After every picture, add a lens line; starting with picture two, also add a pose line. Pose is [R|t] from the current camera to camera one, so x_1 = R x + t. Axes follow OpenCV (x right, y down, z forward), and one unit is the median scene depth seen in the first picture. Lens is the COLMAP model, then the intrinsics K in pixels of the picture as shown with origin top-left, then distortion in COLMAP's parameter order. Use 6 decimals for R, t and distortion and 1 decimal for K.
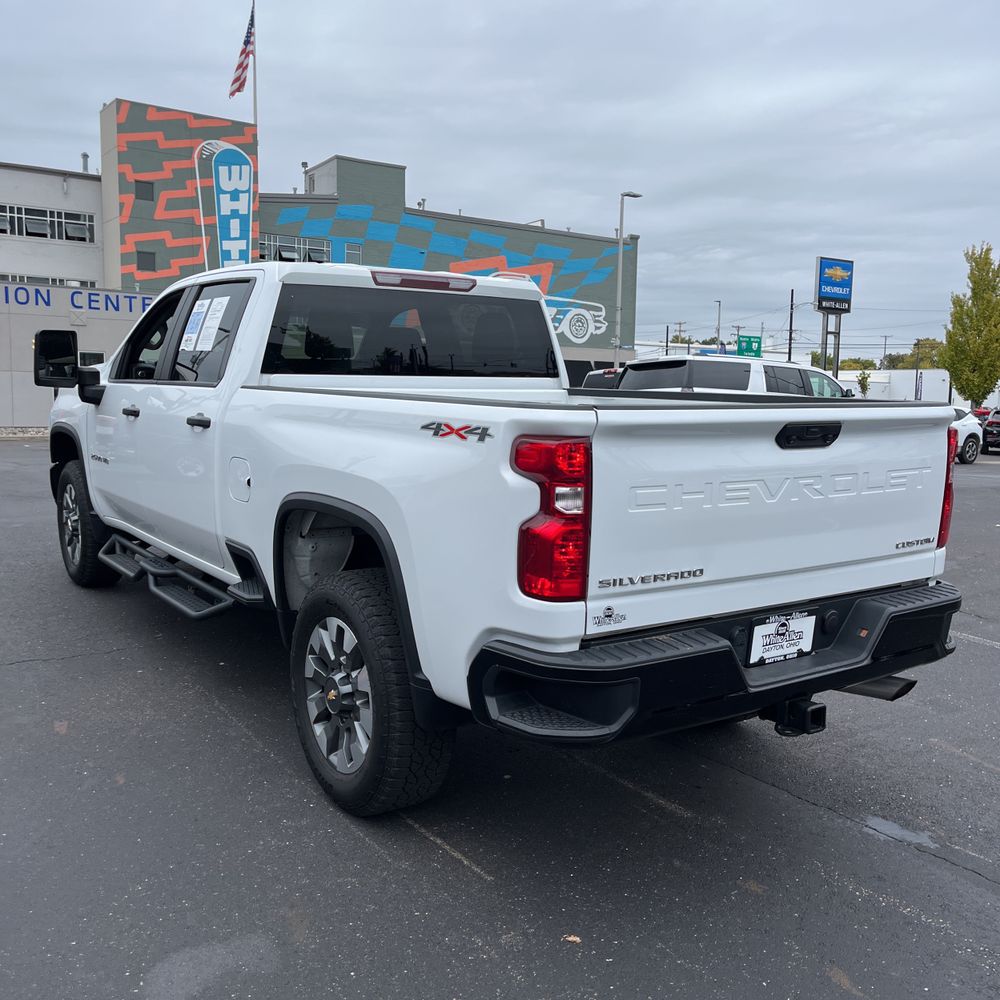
lens RADIAL K [[1015.6, 0, 513.8], [0, 1015.6, 515.0], [0, 0, 1]] dist [0.025467, 0.000000]
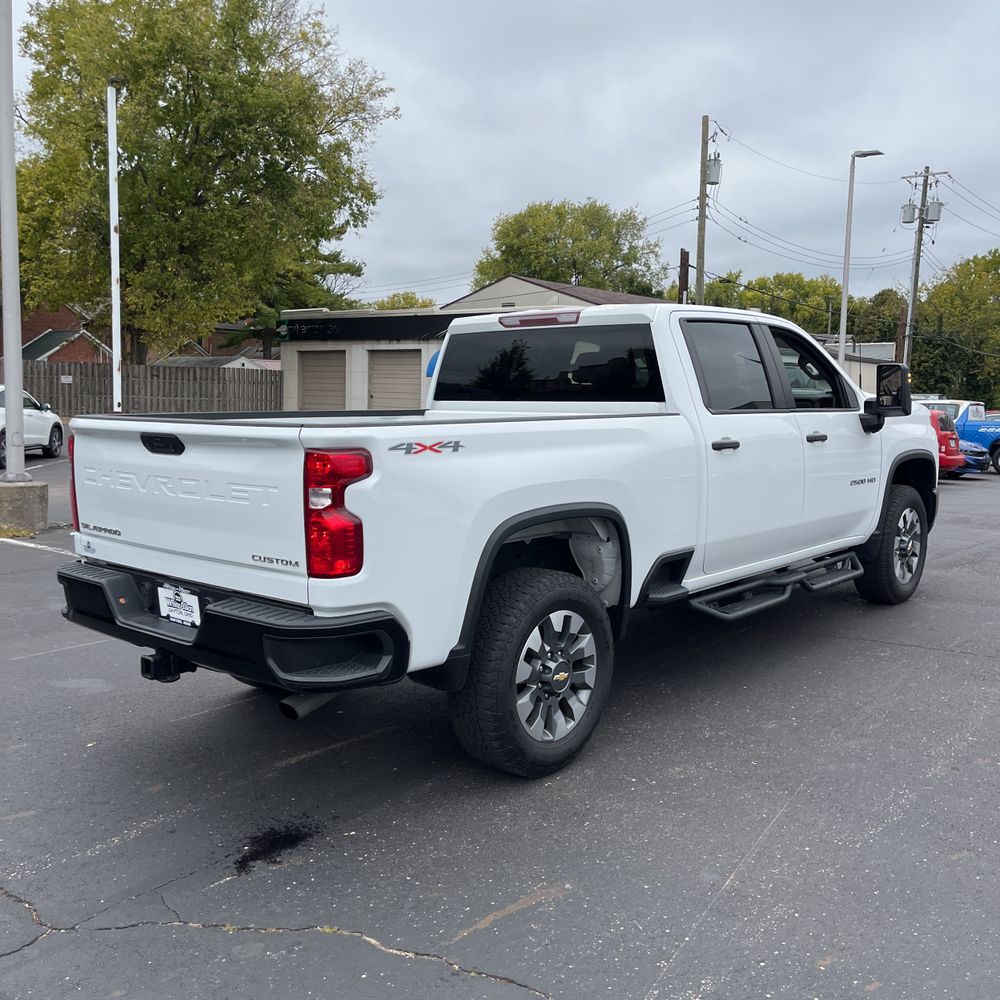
lens RADIAL K [[1015.6, 0, 495.1], [0, 1015.6, 498.7], [0, 0, 1]] dist [0.025467, 0.000000]
pose [[0.234603, 0.084968, -0.968371, 1.042789], [-0.132382, 0.989685, 0.054766, -0.086619], [0.963035, 0.115347, 0.243431, 0.704377]]
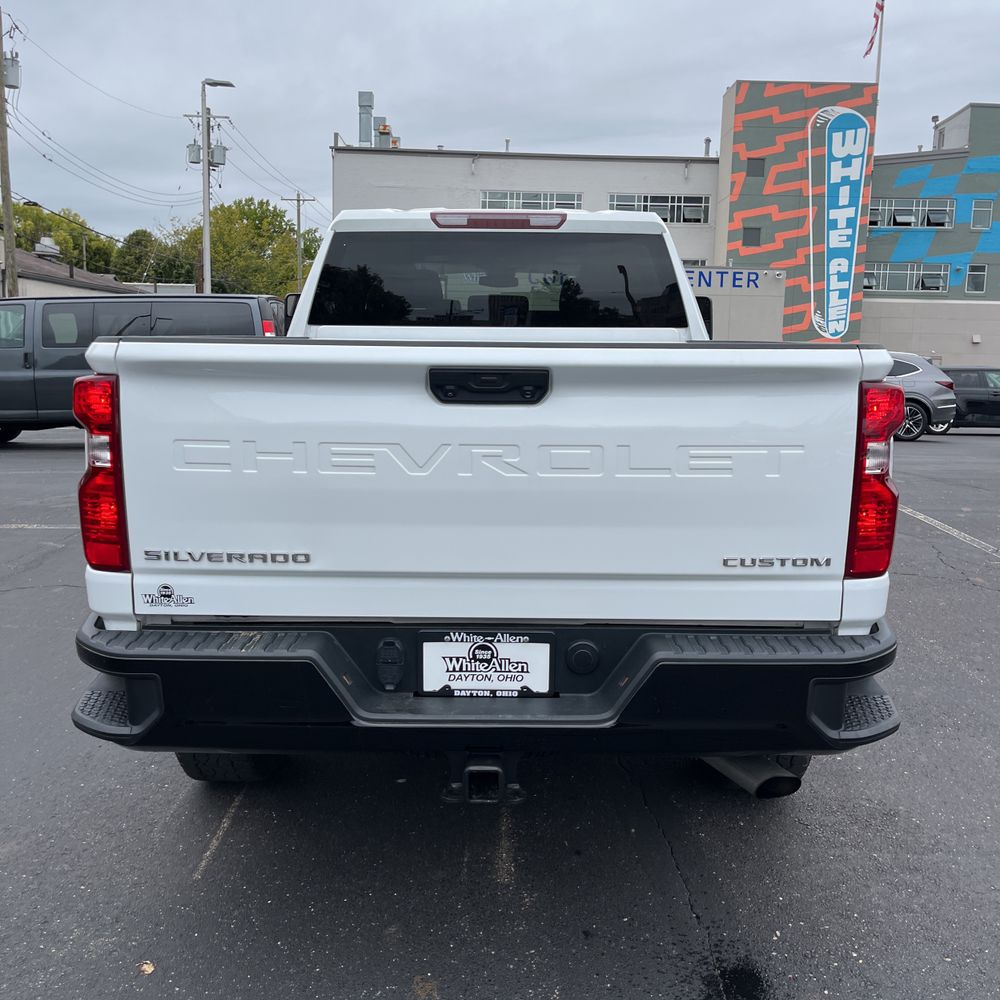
lens RADIAL K [[1015.6, 0, 504.6], [0, 1015.6, 502.5], [0, 0, 1]] dist [0.025467, 0.000000]
pose [[0.816520, 0.081136, -0.571587, 0.453329], [-0.074248, 0.996611, 0.035404, -0.014724], [0.572523, 0.013531, 0.819777, 0.277014]]
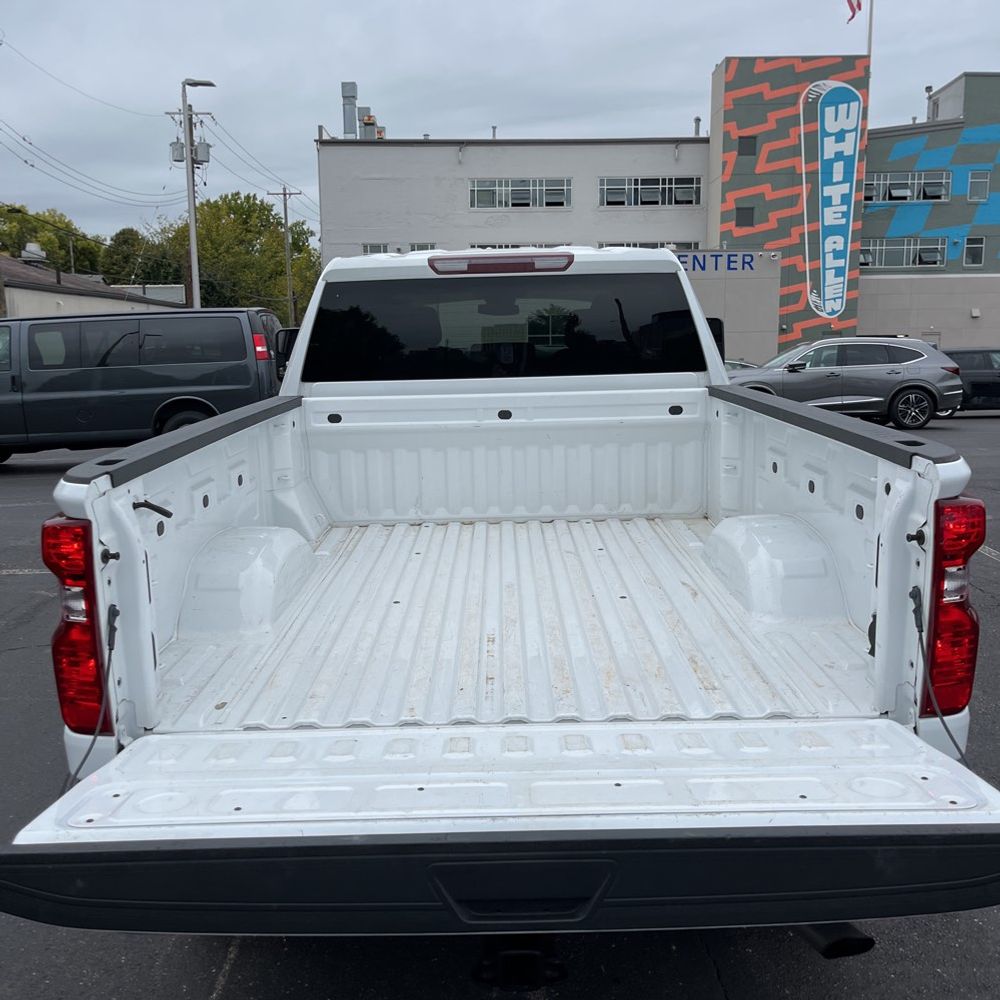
lens RADIAL K [[1015.6, 0, 495.3], [0, 1015.6, 514.8], [0, 0, 1]] dist [0.025467, 0.000000]
pose [[0.814997, 0.069657, -0.575263, 0.406882], [-0.041875, 0.997233, 0.061427, -0.076817], [0.577950, -0.025974, 0.815659, 0.316600]]
